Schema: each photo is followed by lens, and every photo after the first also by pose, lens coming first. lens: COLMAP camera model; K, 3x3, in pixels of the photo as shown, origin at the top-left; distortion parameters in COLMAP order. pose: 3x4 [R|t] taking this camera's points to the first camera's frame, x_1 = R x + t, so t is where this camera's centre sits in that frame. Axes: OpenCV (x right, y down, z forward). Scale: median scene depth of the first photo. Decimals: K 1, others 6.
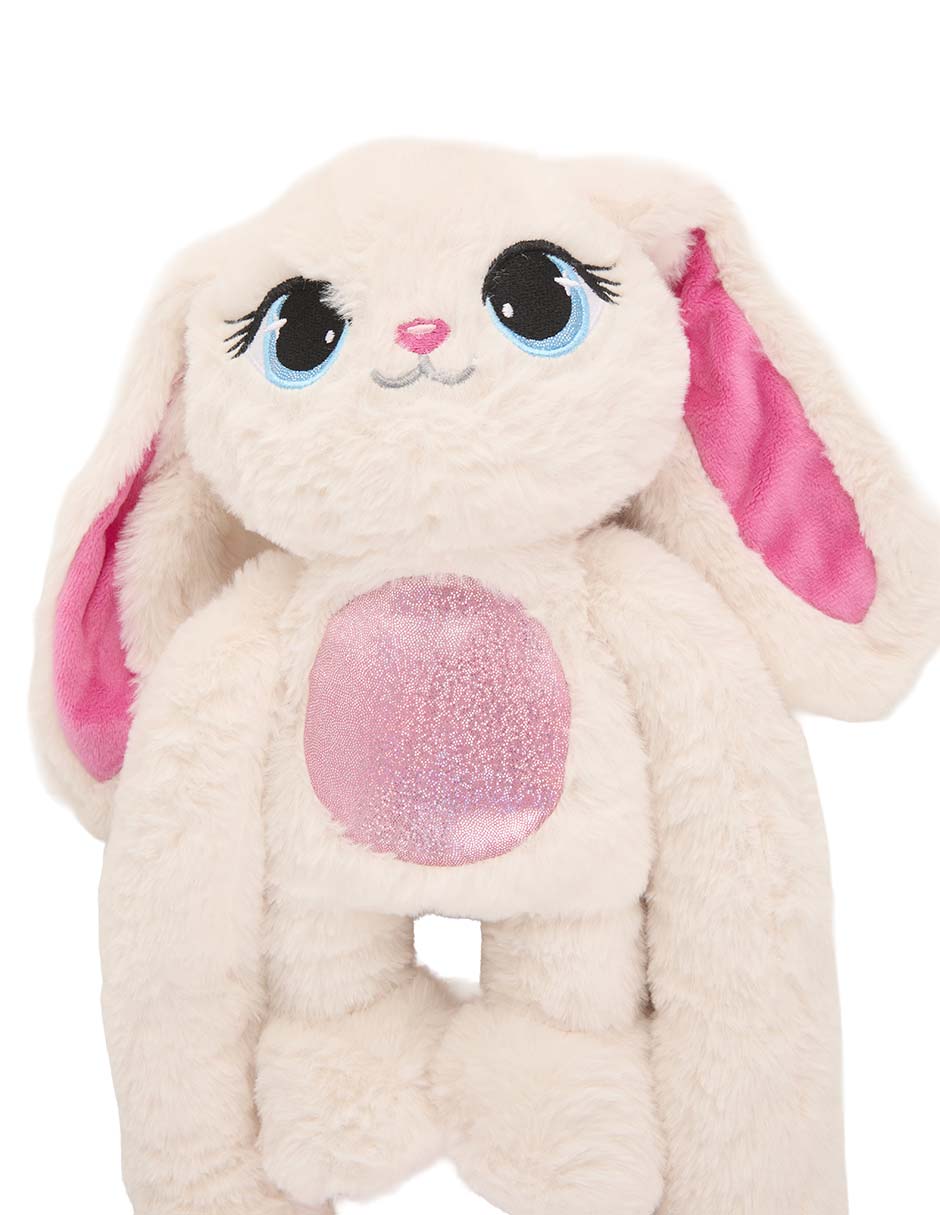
lens RADIAL K [[1320.1, 0, 464.5], [0, 1320.1, 601.2], [0, 0, 1]] dist [-0.056595, 0.000000]
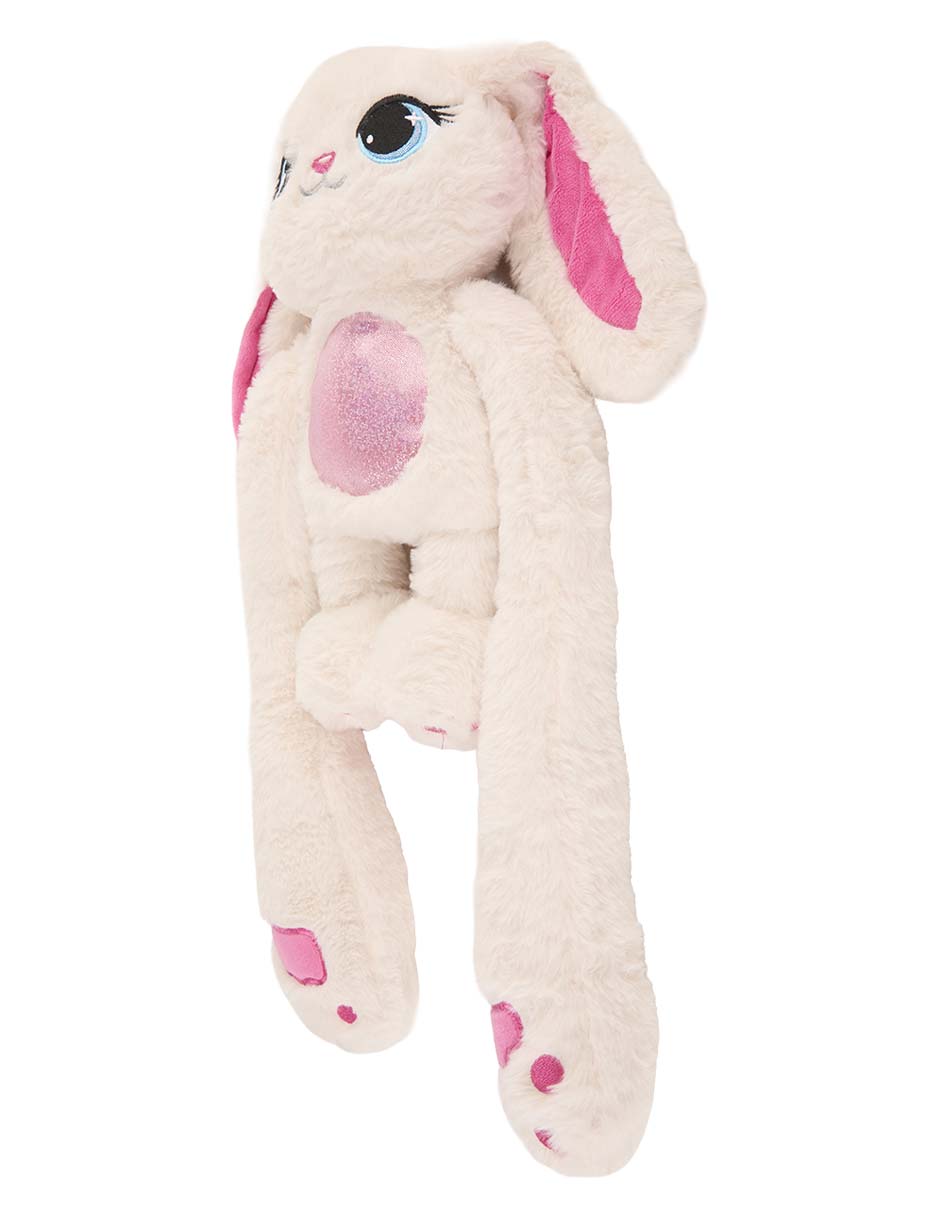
lens RADIAL K [[1104.4, 0, 471.7], [0, 1104.4, 607.5], [0, 0, 1]] dist [-0.015806, 0.000000]
pose [[0.844086, 0.028169, -0.535467, 0.815854], [-0.039297, 0.999184, -0.009382, 0.340397], [0.534766, 0.028962, 0.844504, -0.074530]]
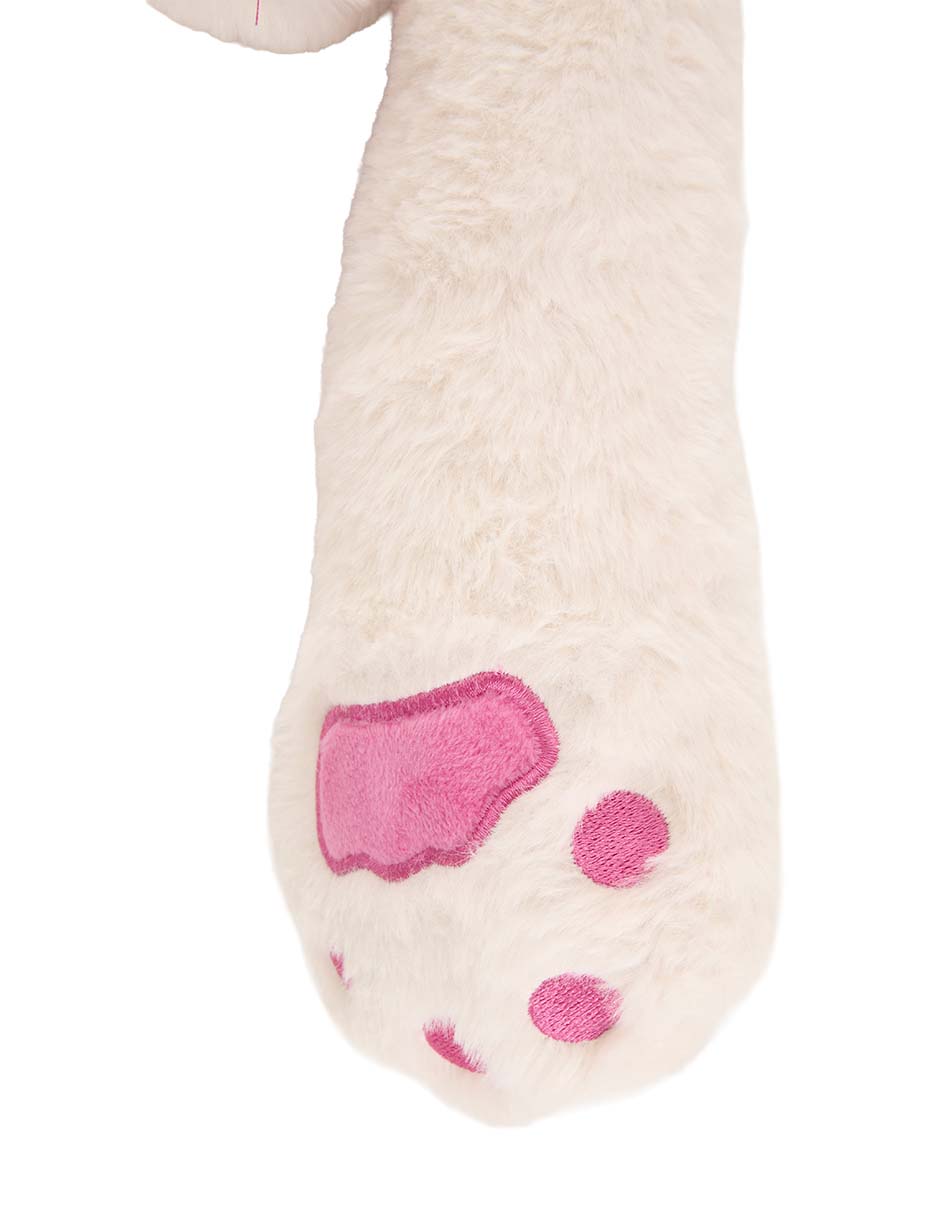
lens RADIAL K [[1997.0, 0, 469.7], [0, 1997.0, 607.0], [0, 0, 1]] dist [-0.119198, 0.000000]
pose [[0.977812, 0.136140, 0.159217, 0.079225], [-0.139995, 0.990064, 0.013195, 0.719146], [-0.155839, -0.035192, 0.987155, 0.168055]]
